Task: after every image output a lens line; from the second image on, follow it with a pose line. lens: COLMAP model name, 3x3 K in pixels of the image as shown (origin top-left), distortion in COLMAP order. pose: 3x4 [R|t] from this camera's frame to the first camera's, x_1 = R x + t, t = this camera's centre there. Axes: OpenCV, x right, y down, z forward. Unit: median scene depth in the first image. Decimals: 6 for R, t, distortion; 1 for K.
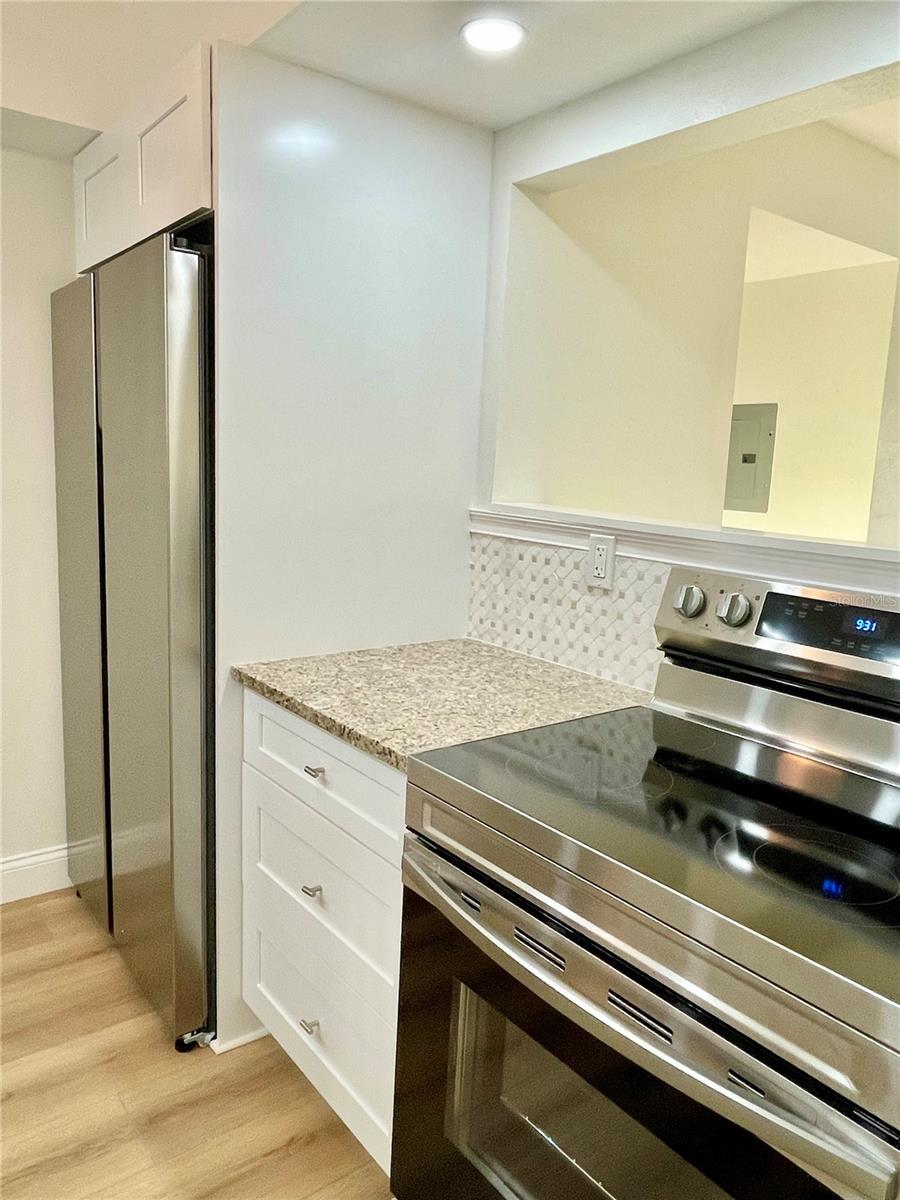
lens RADIAL K [[893.2, 0, 442.8], [0, 893.2, 598.8], [0, 0, 1]] dist [0.023754, -0.008984]
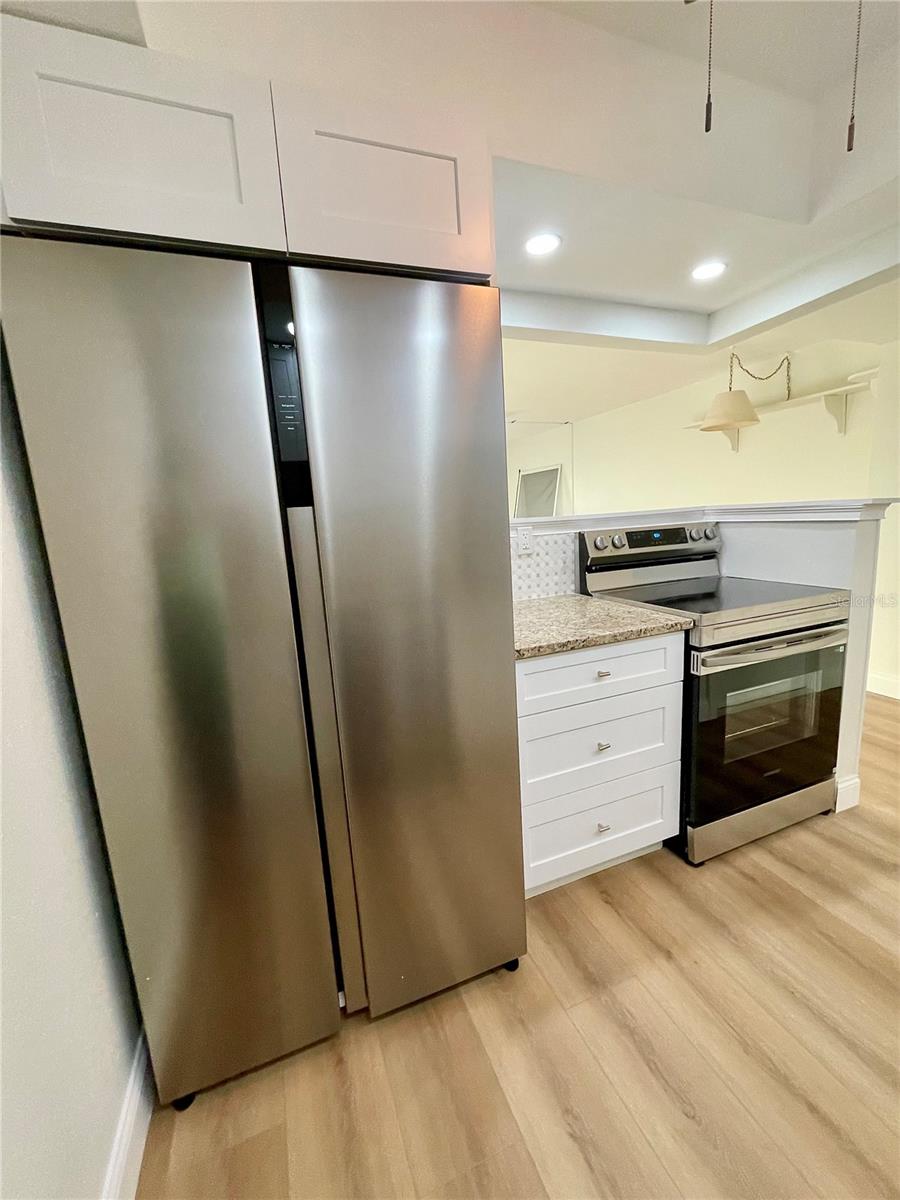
lens RADIAL K [[488.7, 0, 453.5], [0, 488.7, 596.2], [0, 0, 1]] dist [0.004077, 0.000807]
pose [[0.256007, -0.214479, 0.942581, -0.919635], [0.220252, 0.962371, 0.159161, -0.132180], [-0.941249, 0.166859, 0.293613, 0.865809]]
